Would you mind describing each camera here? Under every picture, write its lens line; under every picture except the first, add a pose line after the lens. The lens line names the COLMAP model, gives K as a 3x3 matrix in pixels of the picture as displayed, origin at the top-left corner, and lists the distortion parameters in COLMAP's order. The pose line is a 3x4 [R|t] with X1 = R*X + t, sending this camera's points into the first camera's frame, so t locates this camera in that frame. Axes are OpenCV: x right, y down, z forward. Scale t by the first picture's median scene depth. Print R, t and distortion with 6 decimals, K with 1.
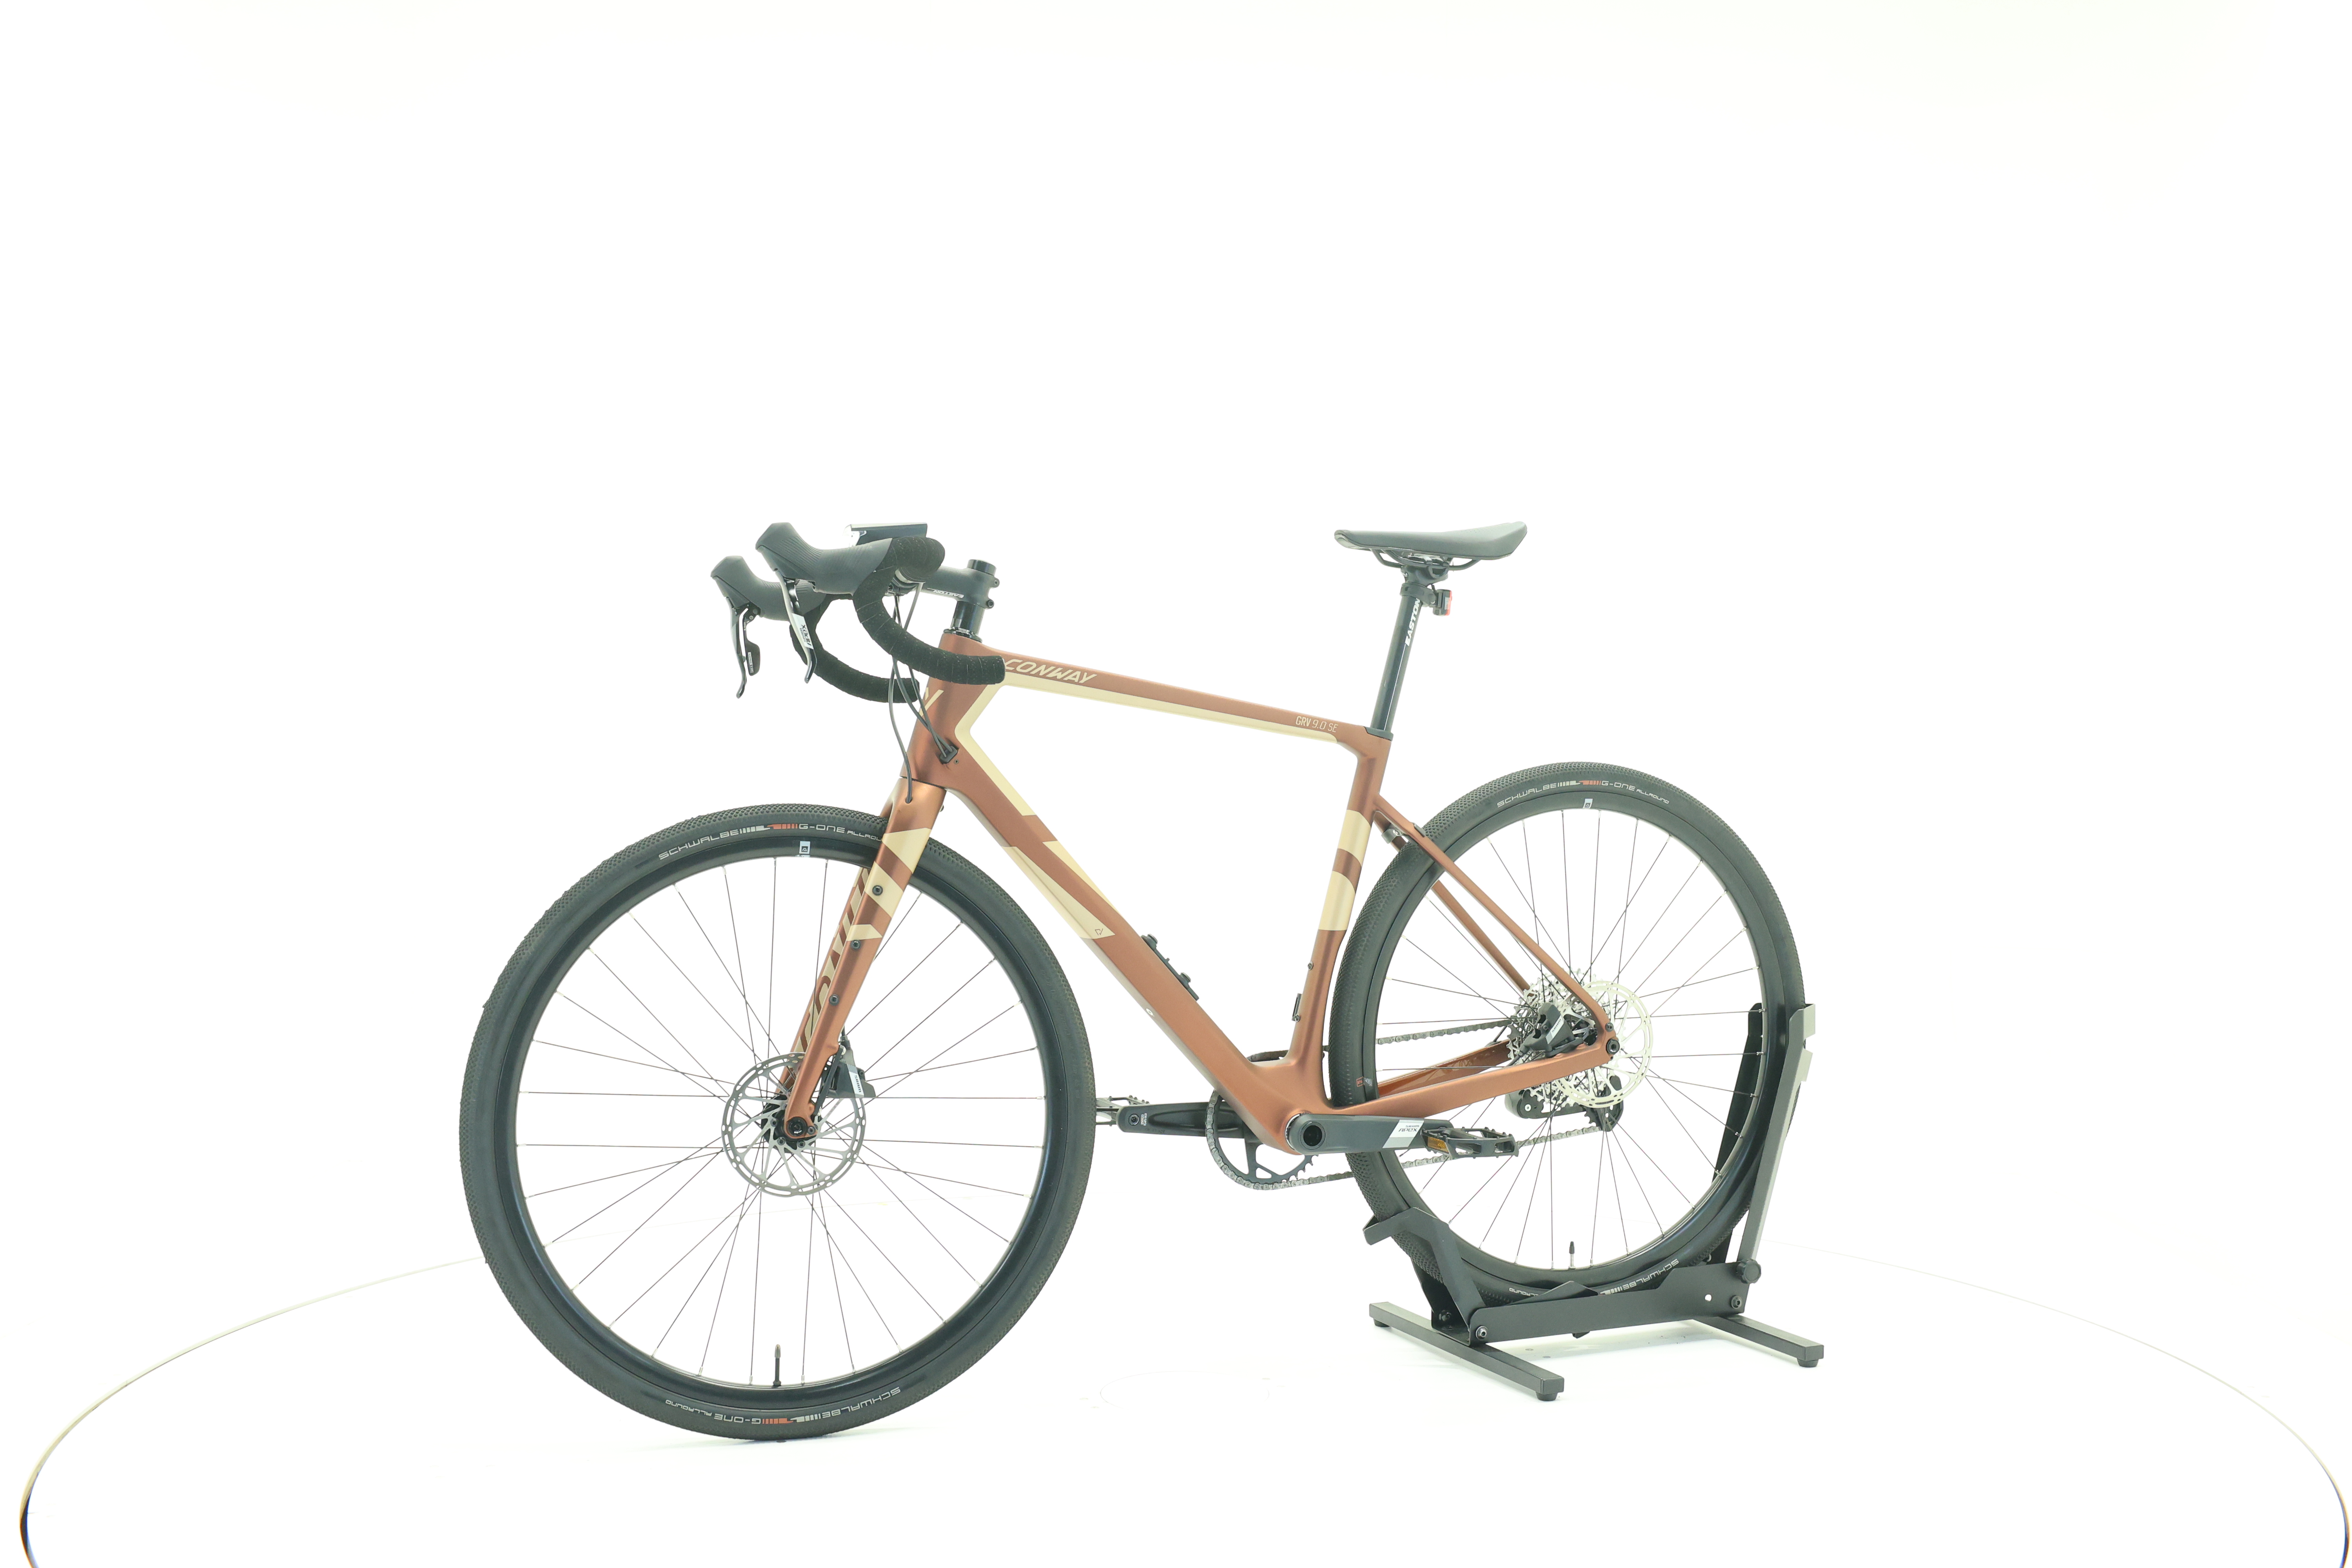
lens RADIAL K [[2517.3, 0, 1186.5], [0, 2517.3, 775.8], [0, 0, 1]] dist [-0.004222, 0.000000]
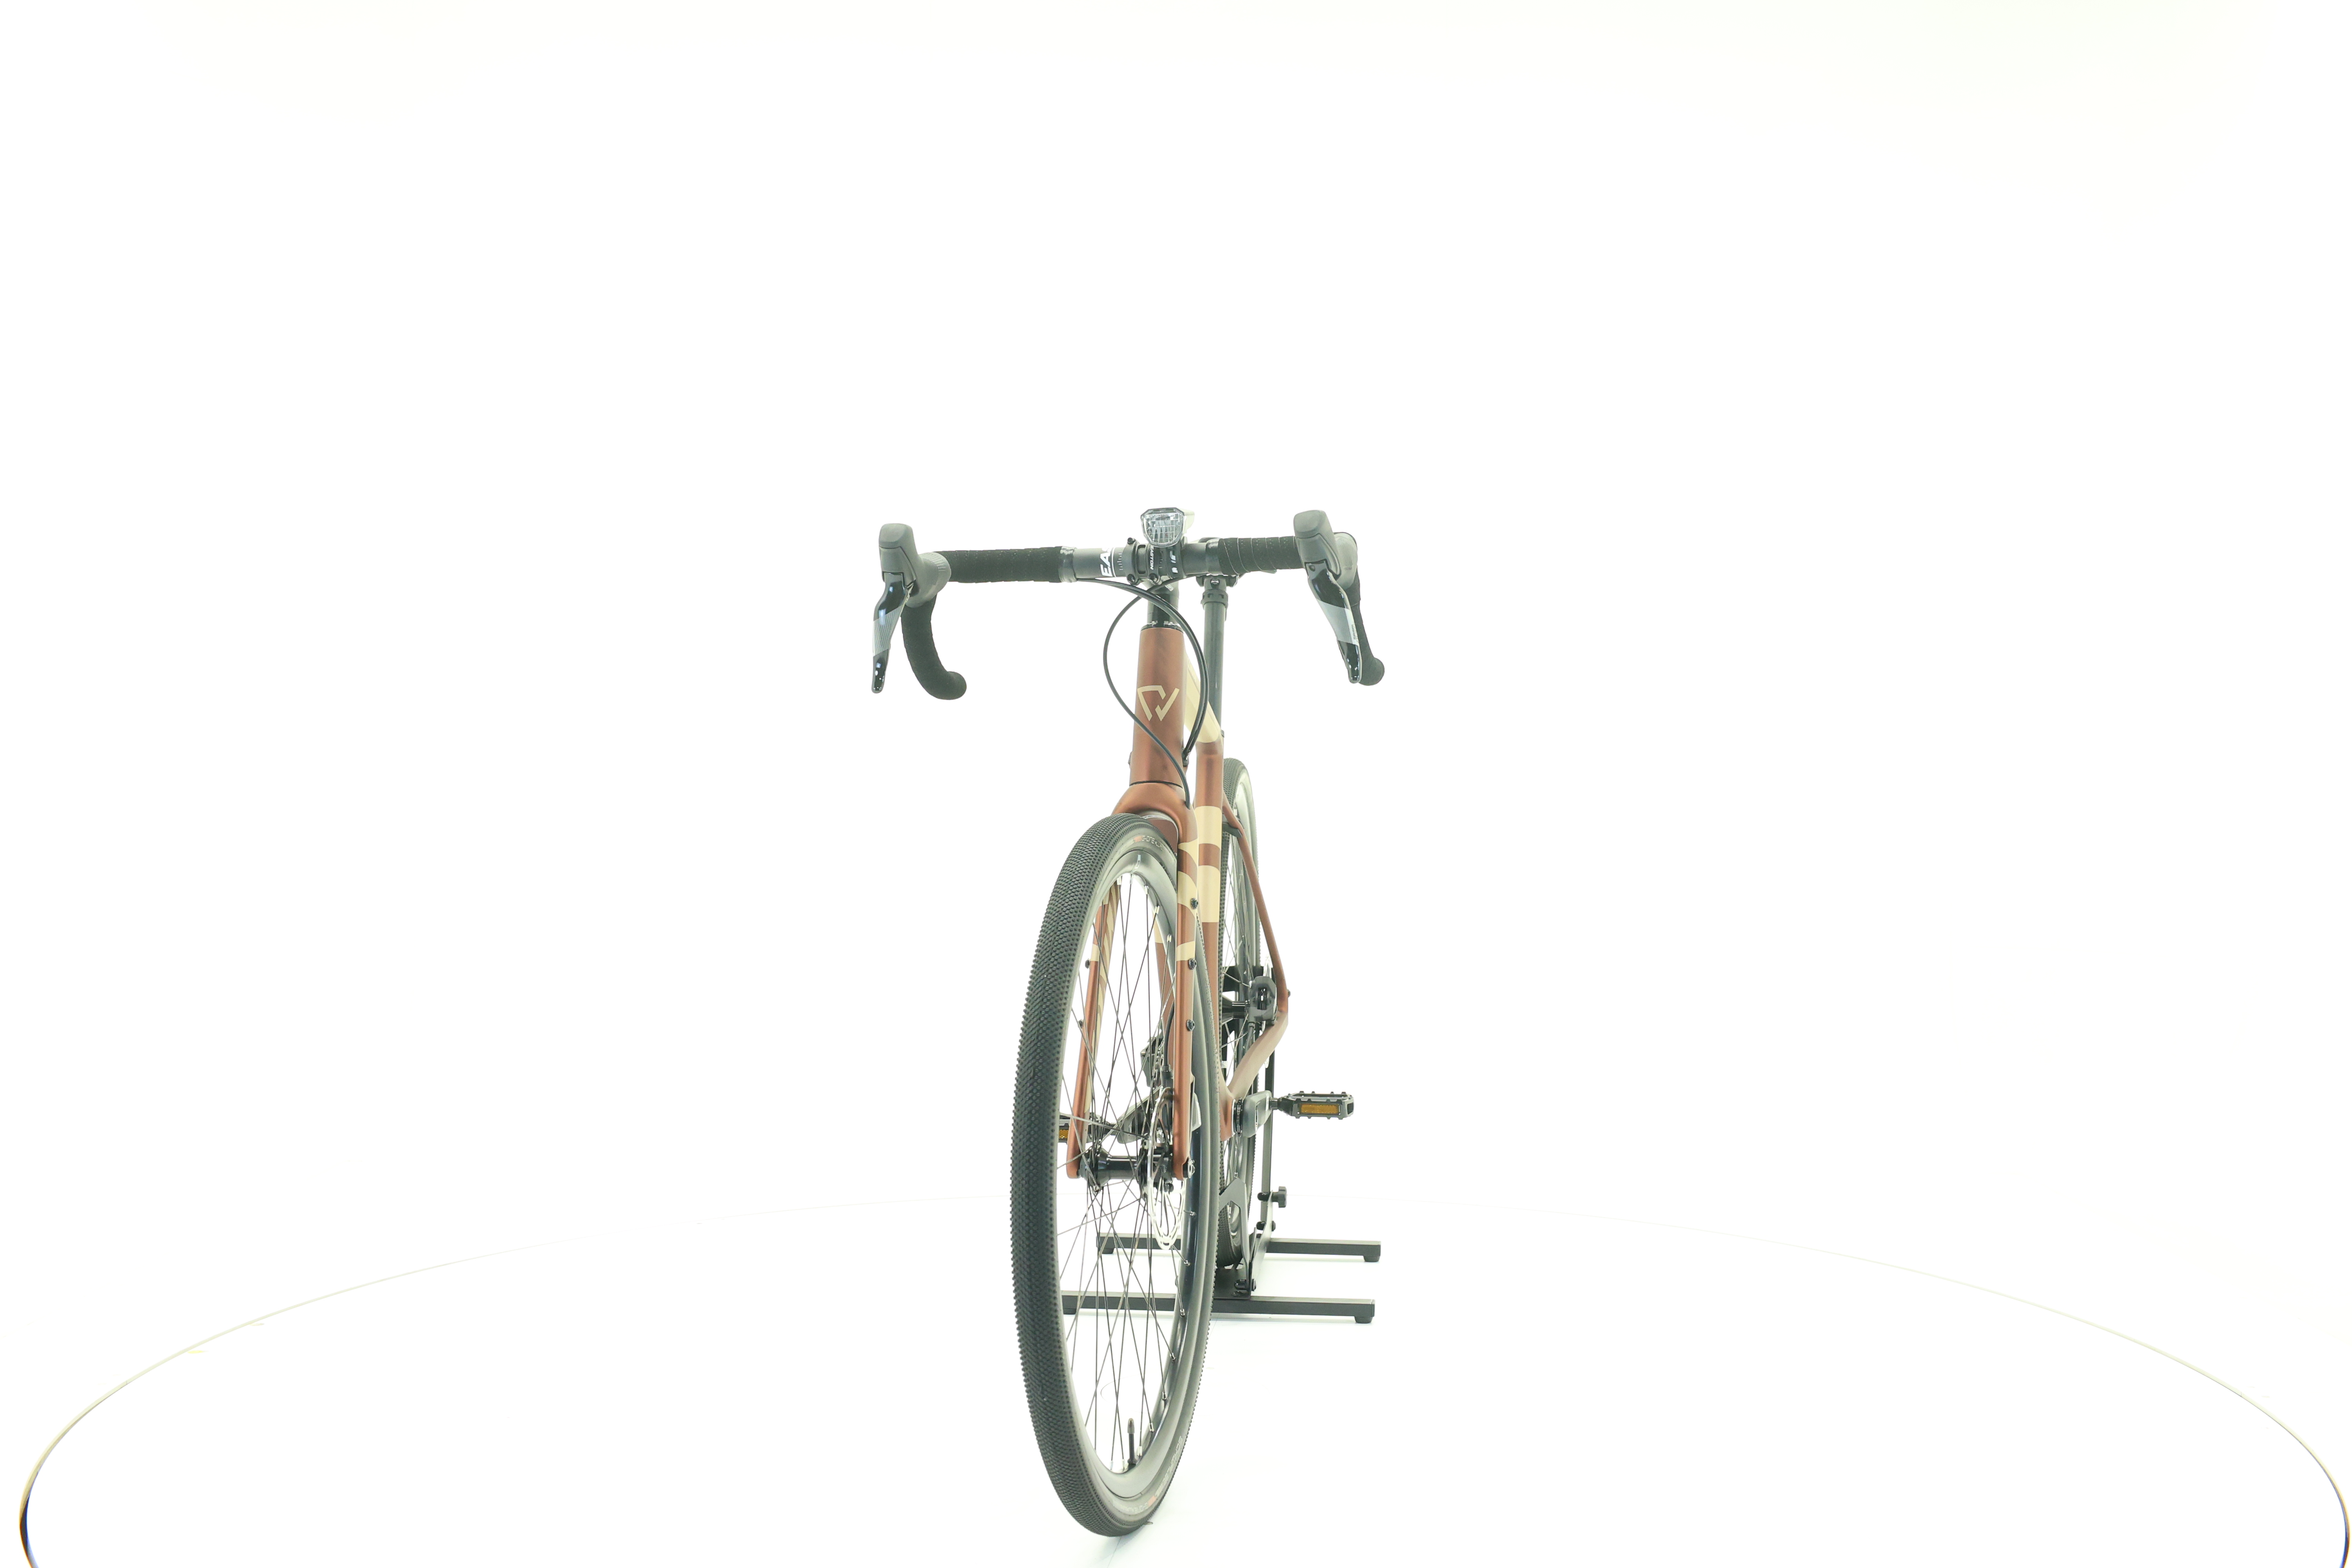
lens RADIAL K [[2509.2, 0, 1188.9], [0, 2509.2, 766.4], [0, 0, 1]] dist [-0.003242, 0.000000]
pose [[0.505970, -0.014604, 0.862427, -0.834565], [0.011731, 0.999881, 0.010050, -0.013272], [-0.862471, 0.005032, 0.506081, 0.481837]]
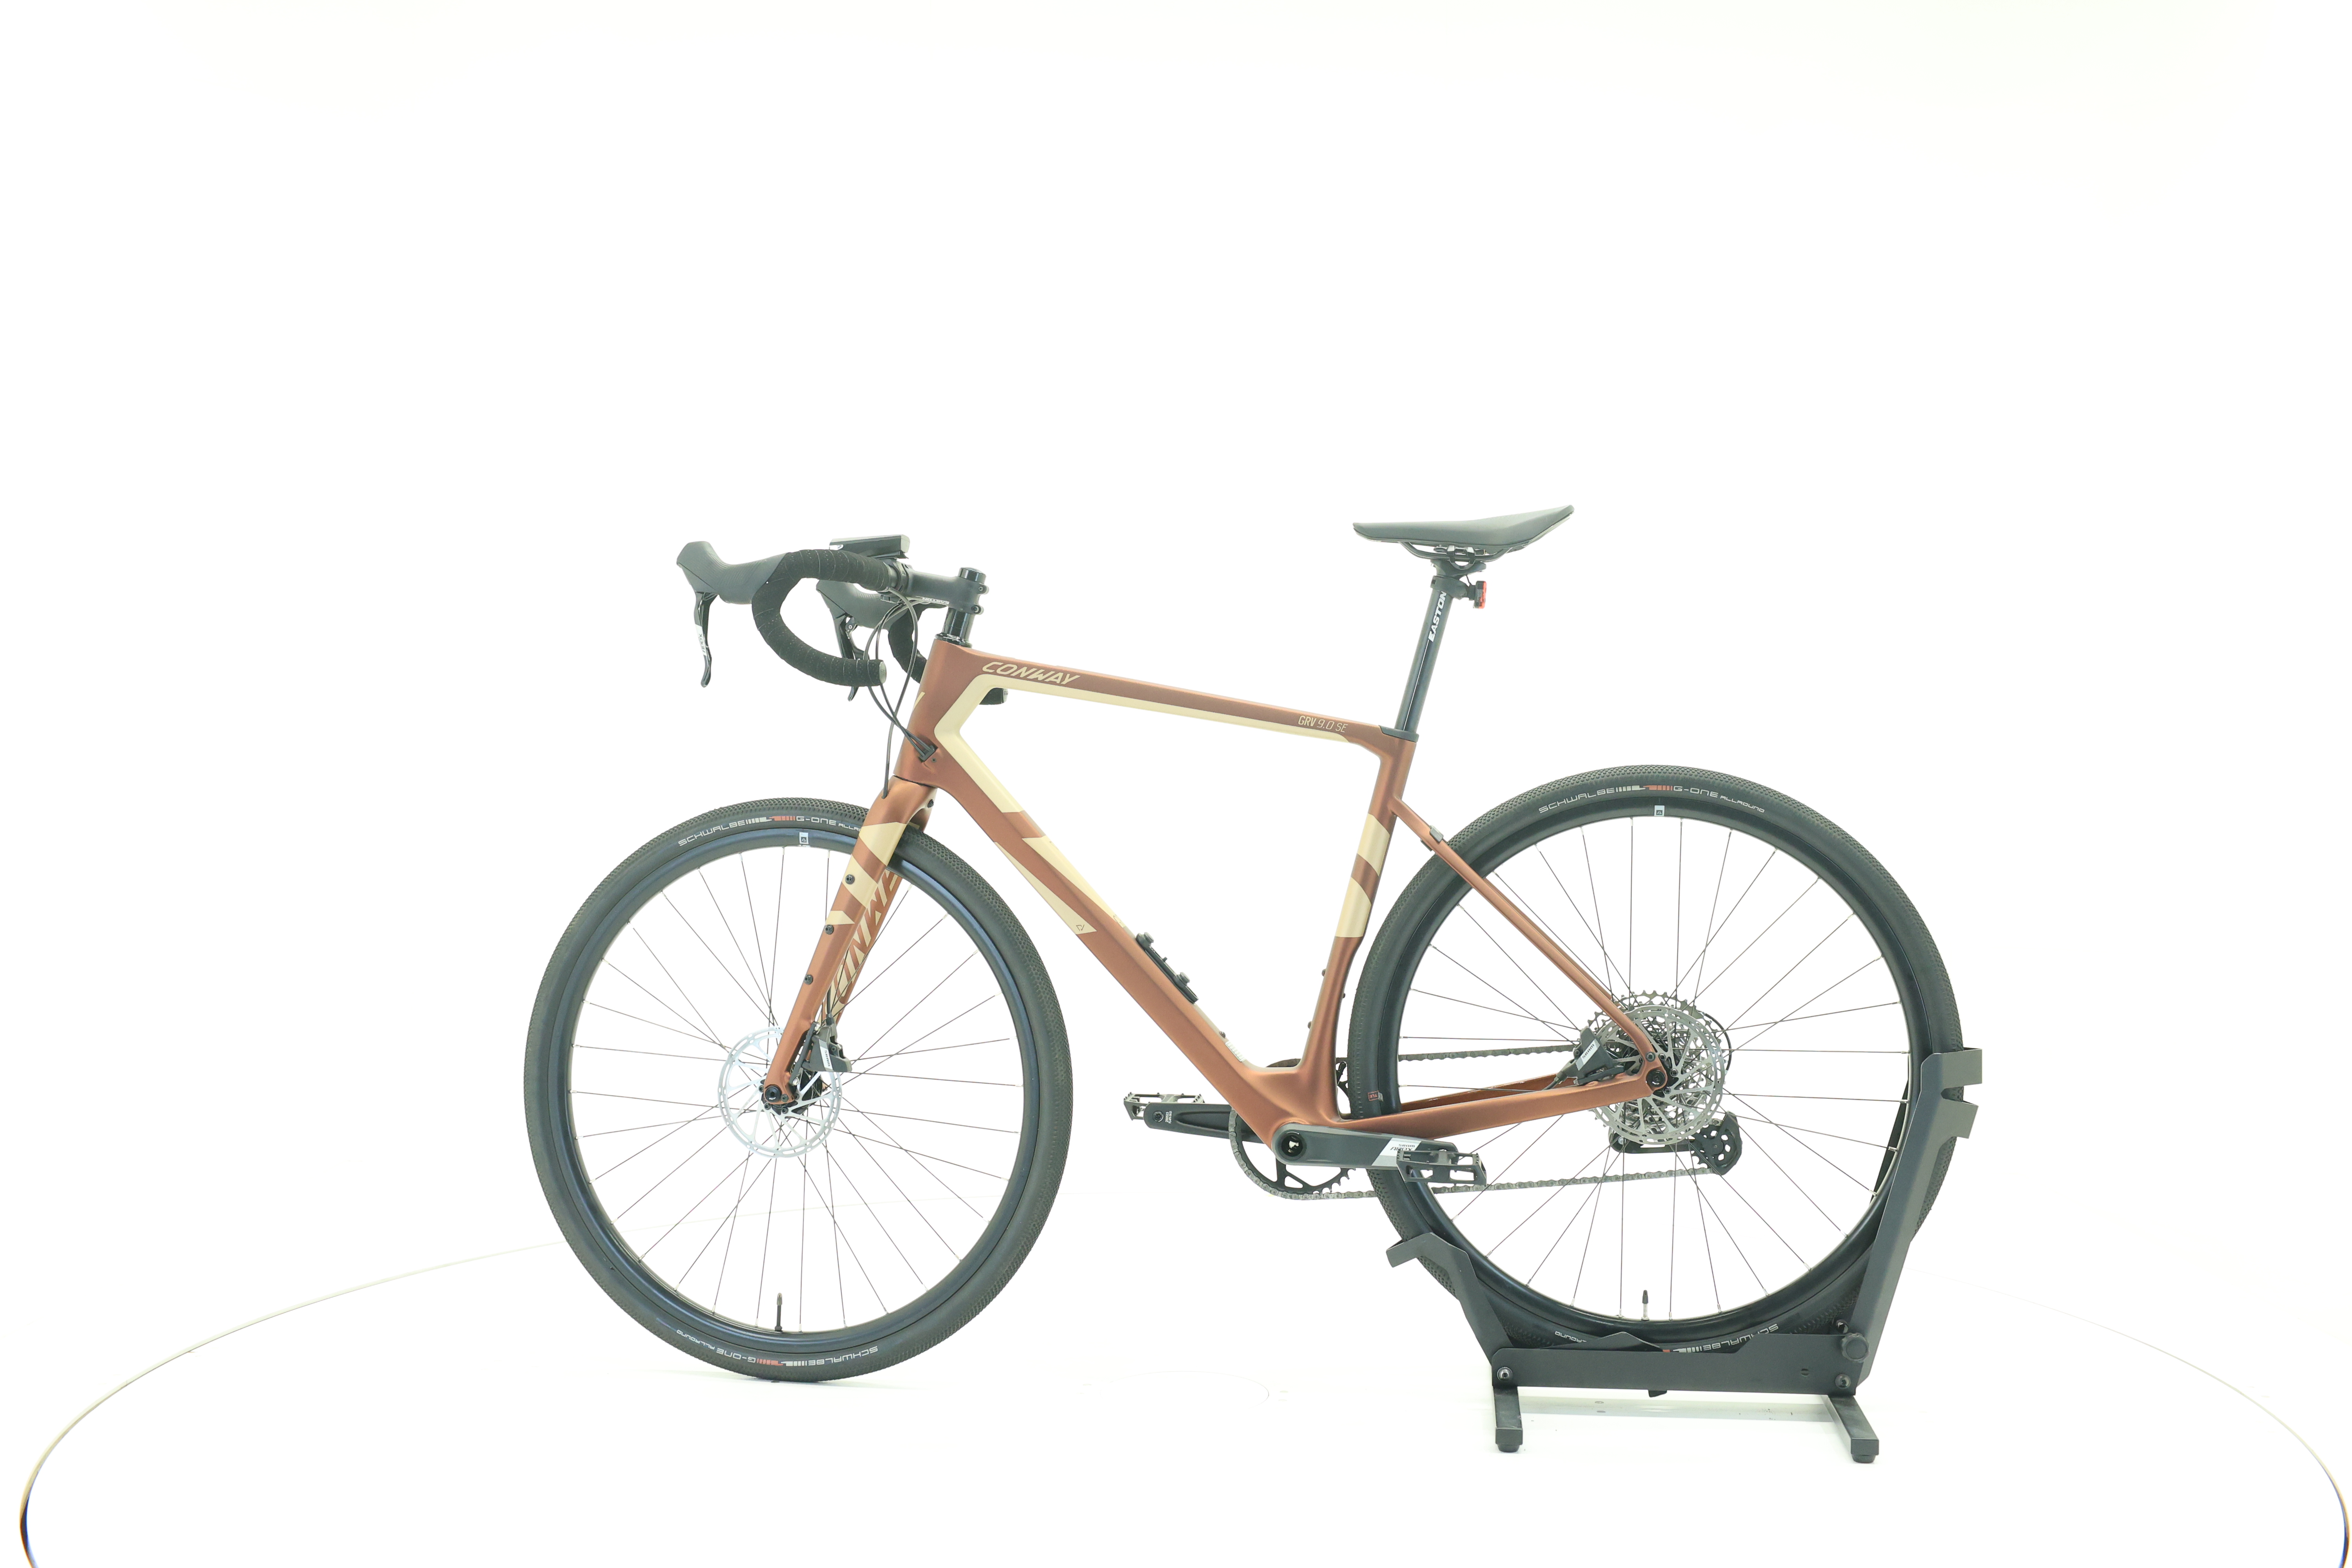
lens RADIAL K [[2517.3, 0, 1190.1], [0, 2517.3, 788.3], [0, 0, 1]] dist [-0.004222, 0.000000]
pose [[0.863938, 0.010587, -0.503487, 0.490414], [-0.010268, 0.999941, 0.003408, 0.001443], [0.503494, 0.002226, 0.863996, 0.132729]]
